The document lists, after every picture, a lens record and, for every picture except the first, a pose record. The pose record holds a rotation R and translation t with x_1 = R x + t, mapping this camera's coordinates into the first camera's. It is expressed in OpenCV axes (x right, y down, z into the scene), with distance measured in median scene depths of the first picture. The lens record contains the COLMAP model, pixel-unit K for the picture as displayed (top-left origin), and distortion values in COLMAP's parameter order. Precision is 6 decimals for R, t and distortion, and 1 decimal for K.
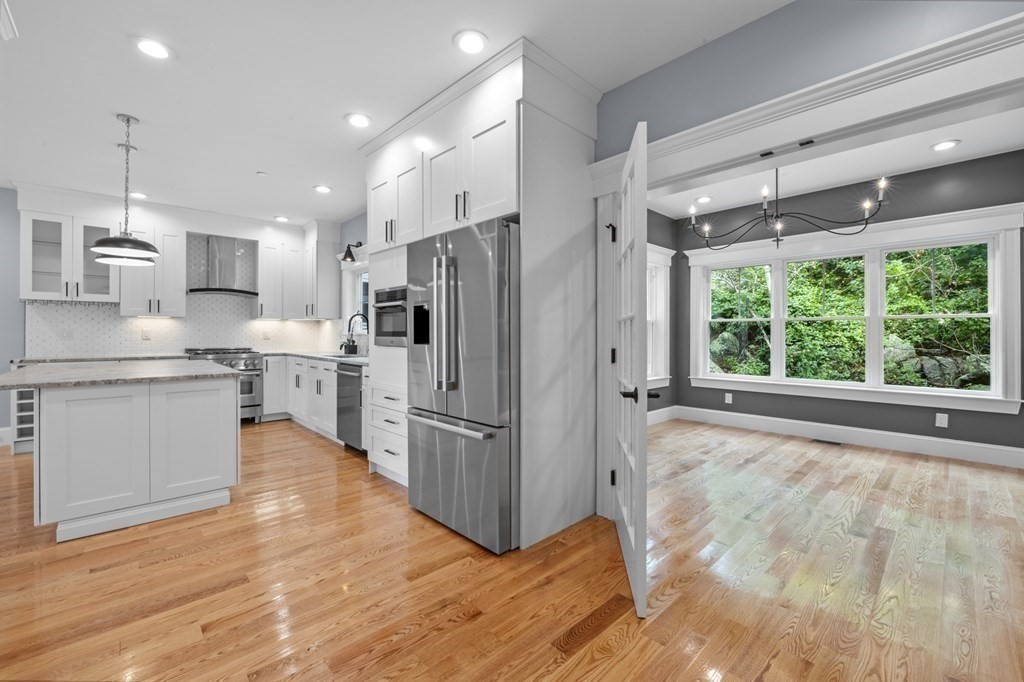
lens RADIAL K [[420.0, 0, 515.4], [0, 420.0, 338.3], [0, 0, 1]] dist [-0.007883, 0.000253]
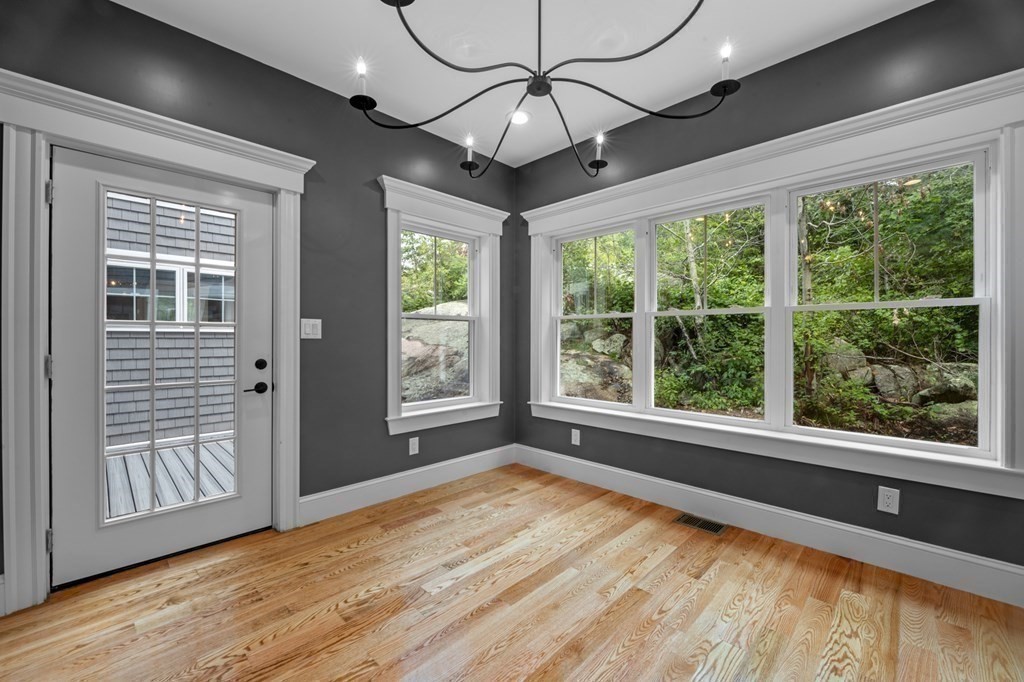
lens RADIAL K [[406.1, 0, 525.2], [0, 406.1, 344.0], [0, 0, 1]] dist [-0.001228, -0.000381]
pose [[0.998806, -0.001727, 0.048830, 0.301026], [0.001439, 0.999981, 0.005918, -0.003289], [-0.048839, -0.005841, 0.998790, 0.284640]]
